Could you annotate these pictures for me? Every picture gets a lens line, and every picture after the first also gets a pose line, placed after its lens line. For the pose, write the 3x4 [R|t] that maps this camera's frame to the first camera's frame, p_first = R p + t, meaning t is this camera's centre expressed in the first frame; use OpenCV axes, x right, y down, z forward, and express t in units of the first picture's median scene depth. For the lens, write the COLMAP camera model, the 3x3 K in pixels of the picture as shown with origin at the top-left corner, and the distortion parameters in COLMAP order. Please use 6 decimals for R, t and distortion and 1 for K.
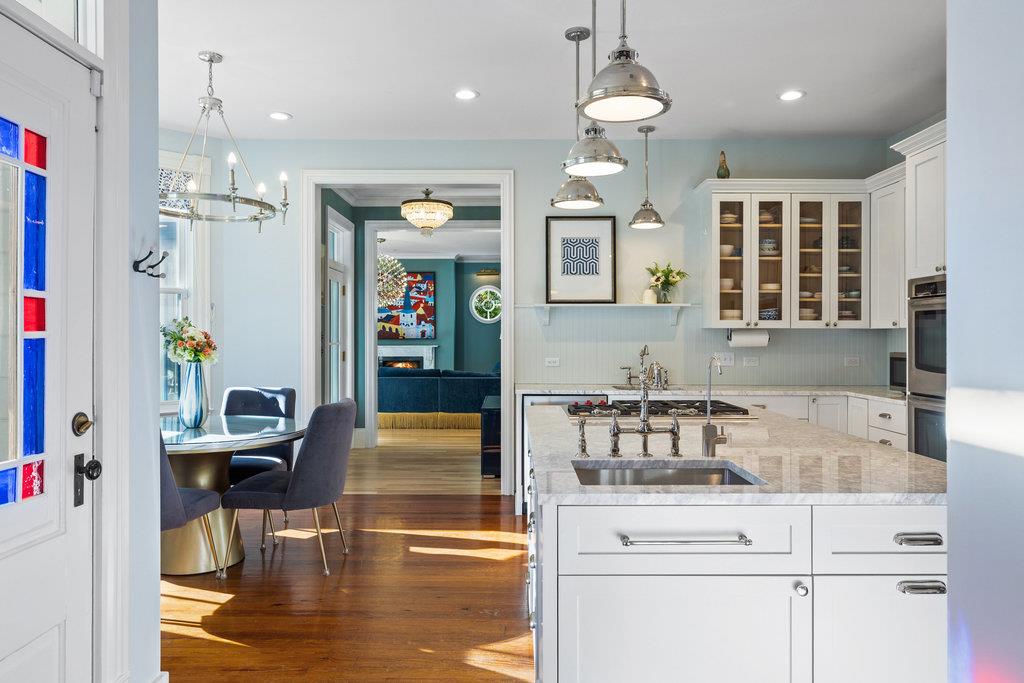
lens RADIAL K [[683.8, 0, 512.3], [0, 683.8, 339.2], [0, 0, 1]] dist [-0.000957, 0.002596]
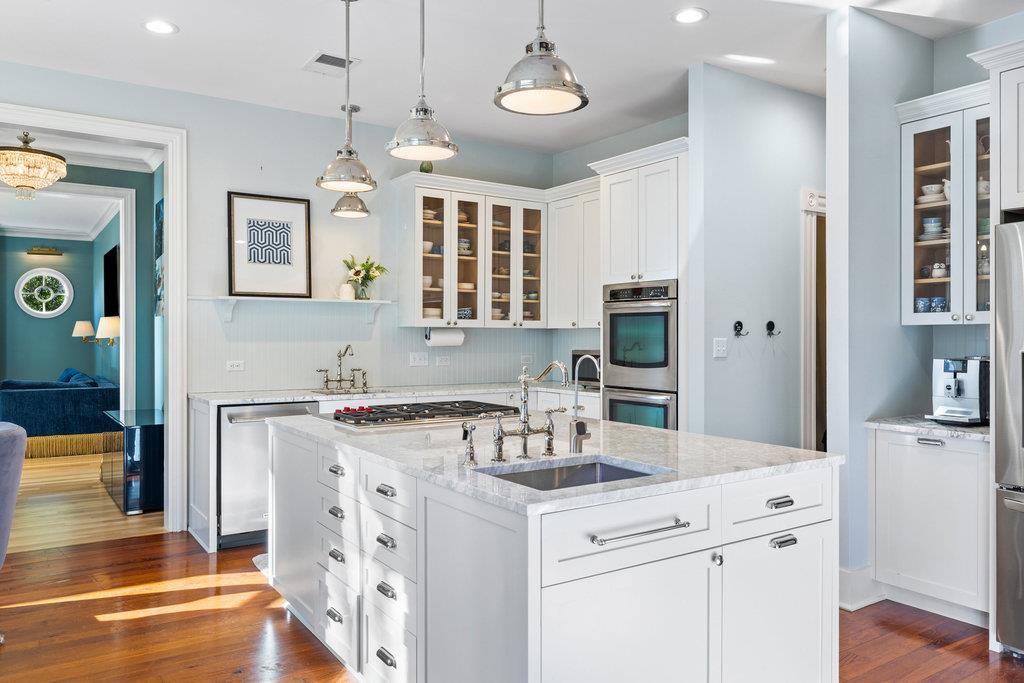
lens RADIAL K [[742.2, 0, 511.6], [0, 742.2, 340.9], [0, 0, 1]] dist [0.001672, 0.004001]
pose [[0.830565, -0.002985, 0.556913, -0.178305], [0.000877, 0.999991, 0.004052, -0.000441], [-0.556921, -0.002878, 0.830561, 0.055919]]
